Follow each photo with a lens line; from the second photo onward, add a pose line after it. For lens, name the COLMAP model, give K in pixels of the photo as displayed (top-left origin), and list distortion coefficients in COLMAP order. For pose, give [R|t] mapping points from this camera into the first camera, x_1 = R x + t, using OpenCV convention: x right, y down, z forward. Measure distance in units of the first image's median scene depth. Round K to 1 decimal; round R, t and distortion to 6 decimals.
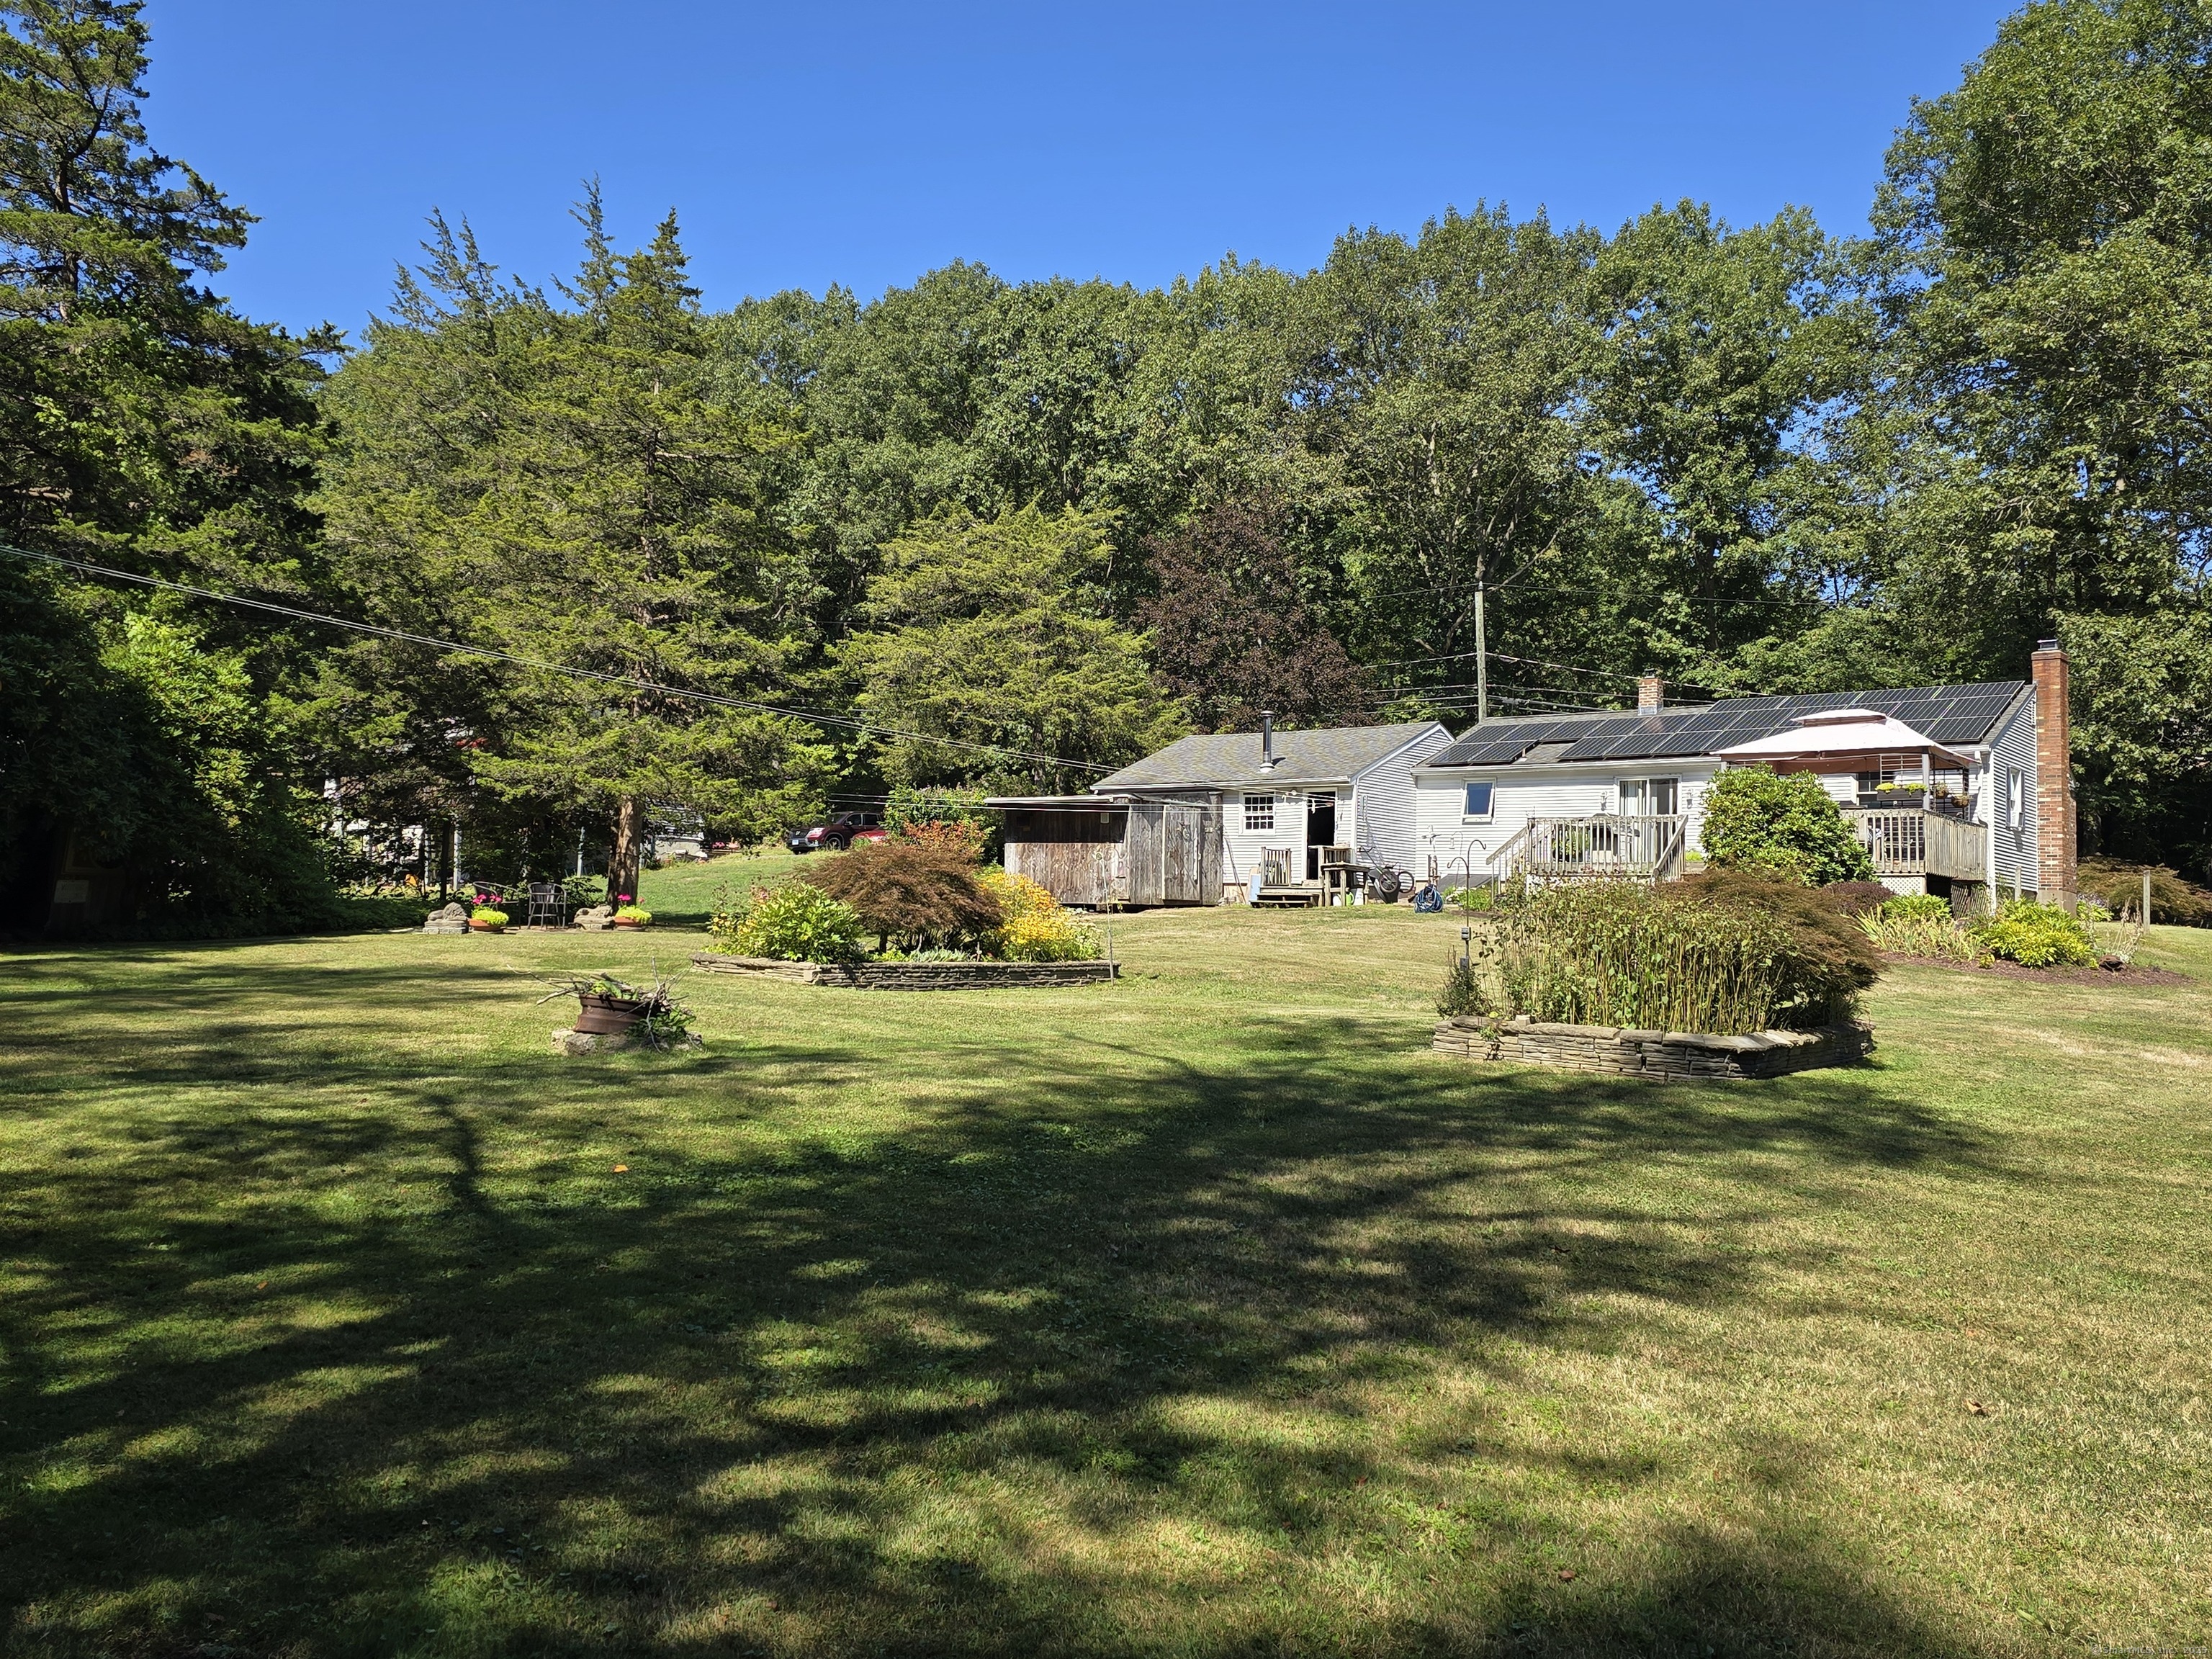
lens RADIAL K [[1596.9, 0, 1185.2], [0, 1596.9, 843.9], [0, 0, 1]] dist [0.063859, -0.077249]
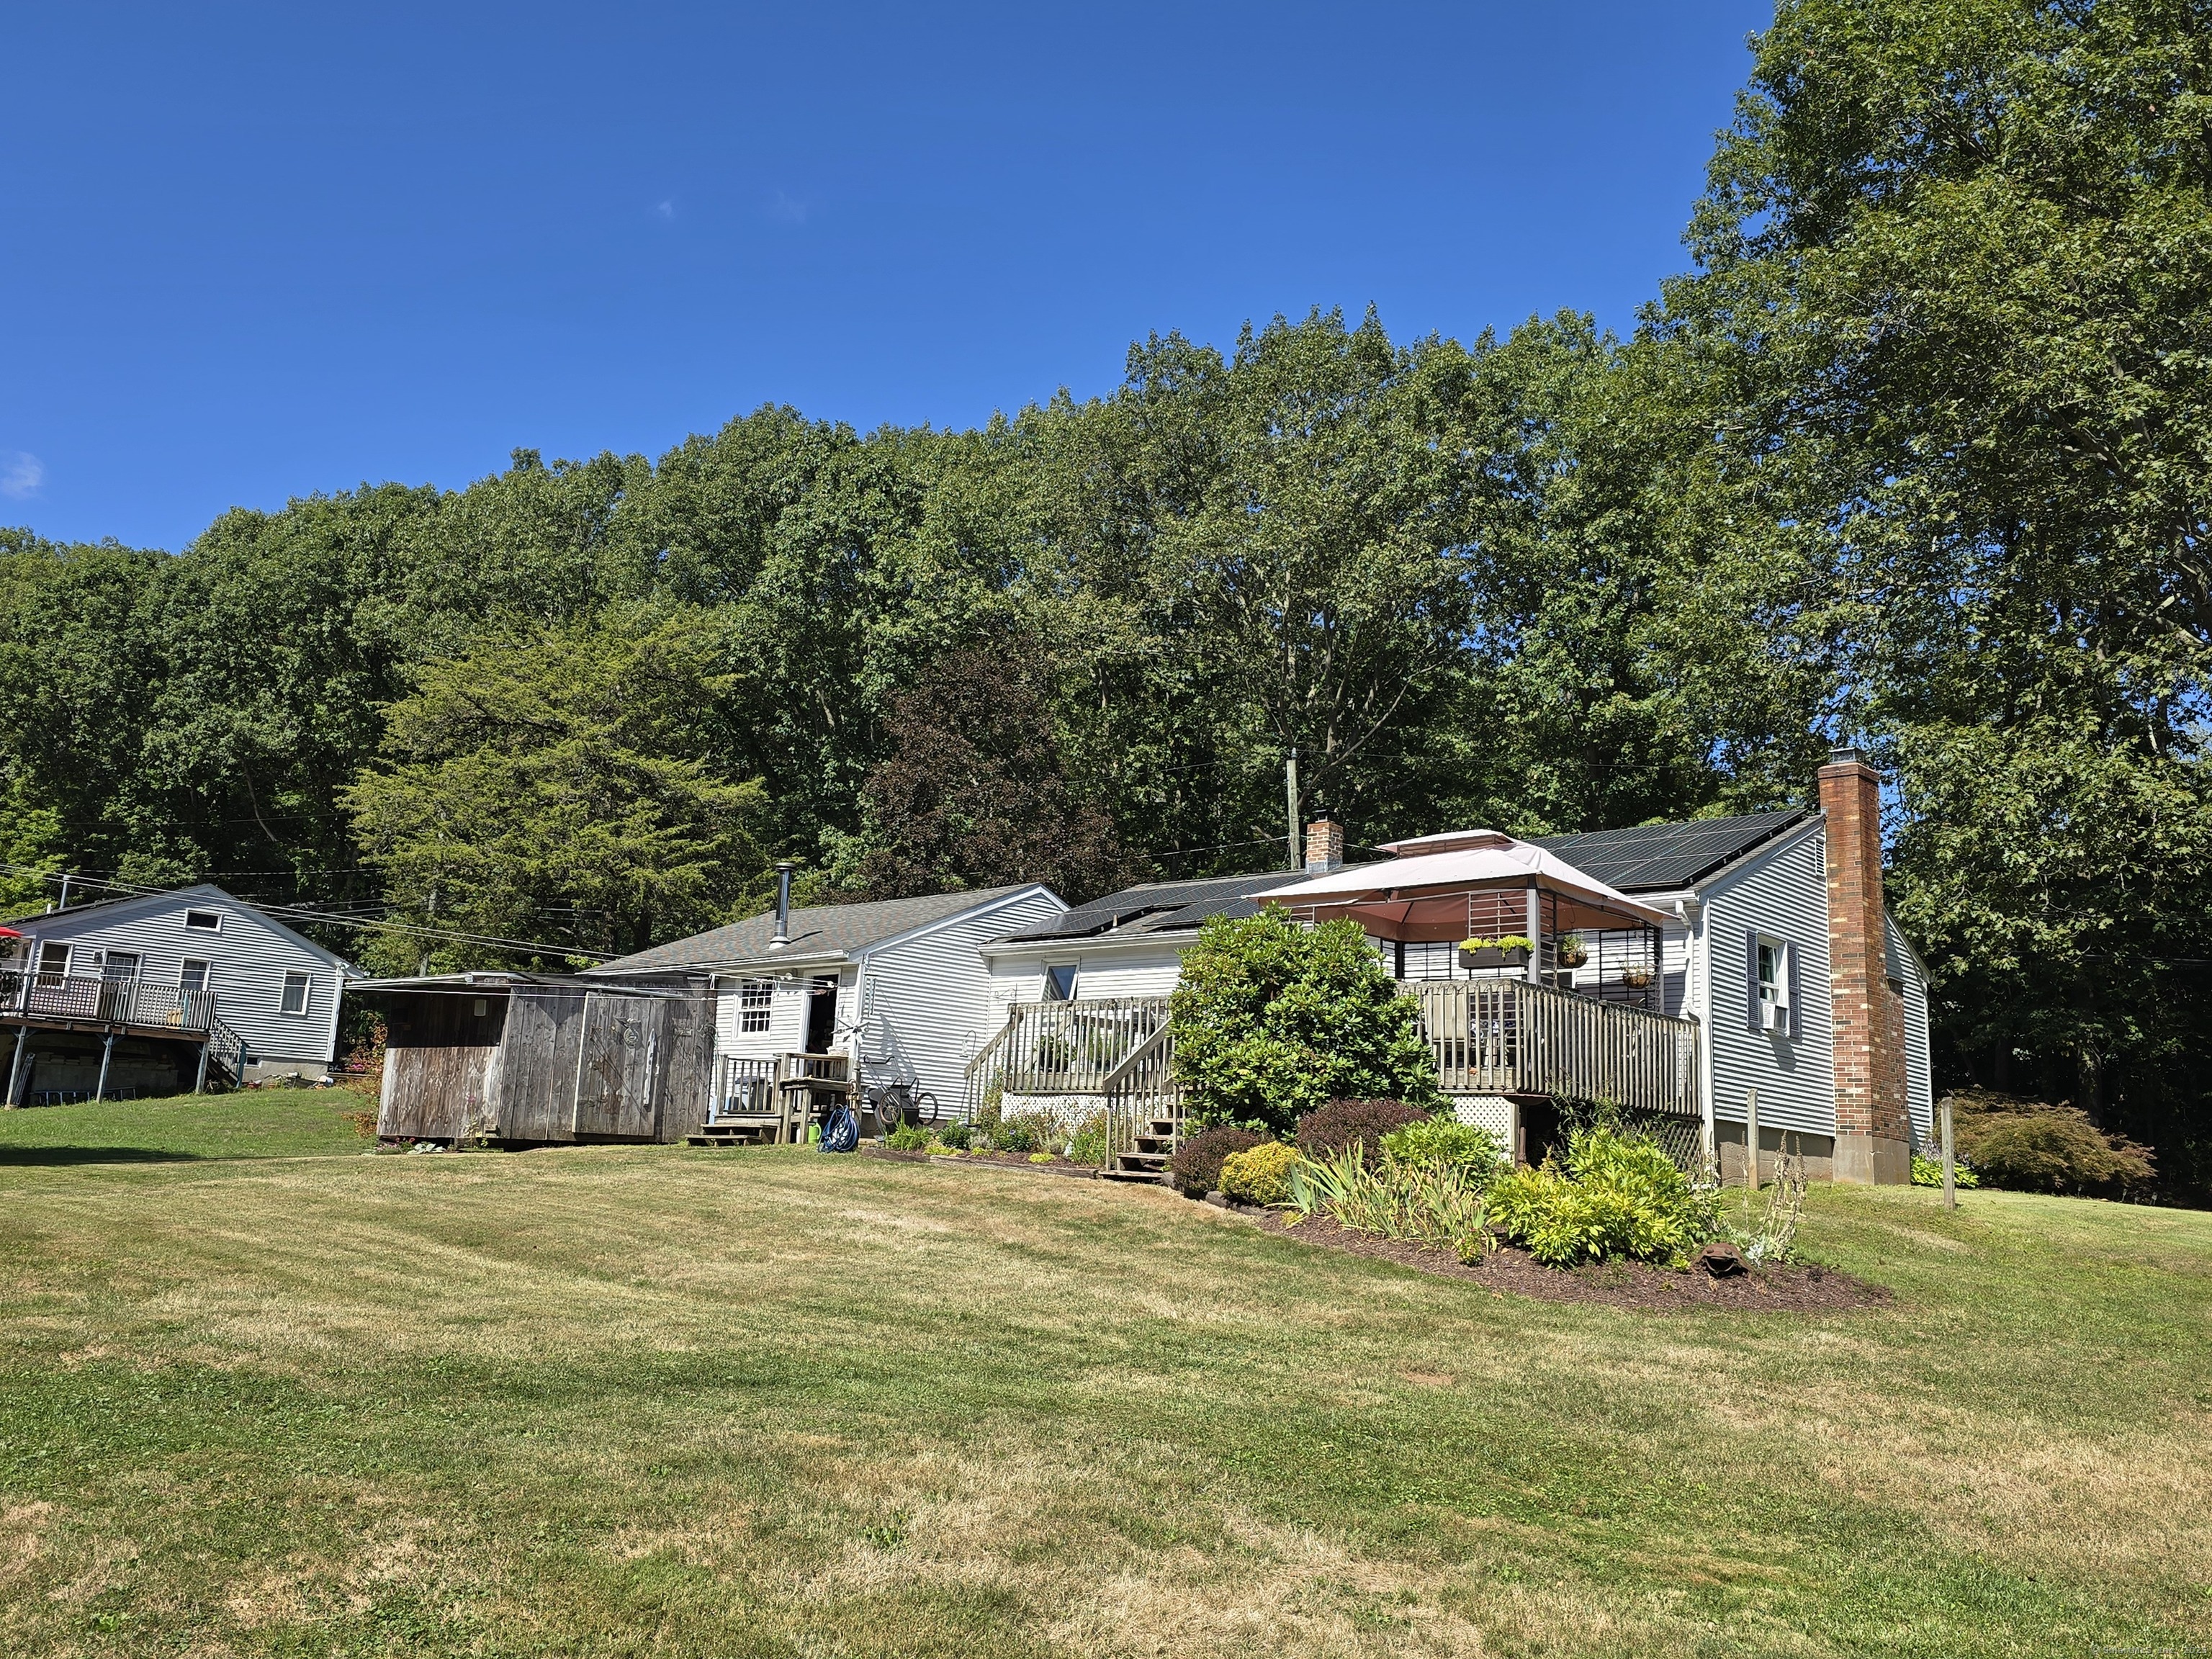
lens RADIAL K [[1760.1, 0, 1101.9], [0, 1760.1, 860.8], [0, 0, 1]] dist [0.085232, -0.103856]
pose [[0.999175, 0.009771, -0.039420, 0.225473], [-0.014808, 0.991457, -0.129588, 0.014322], [0.037817, 0.130065, 0.990784, 0.240133]]
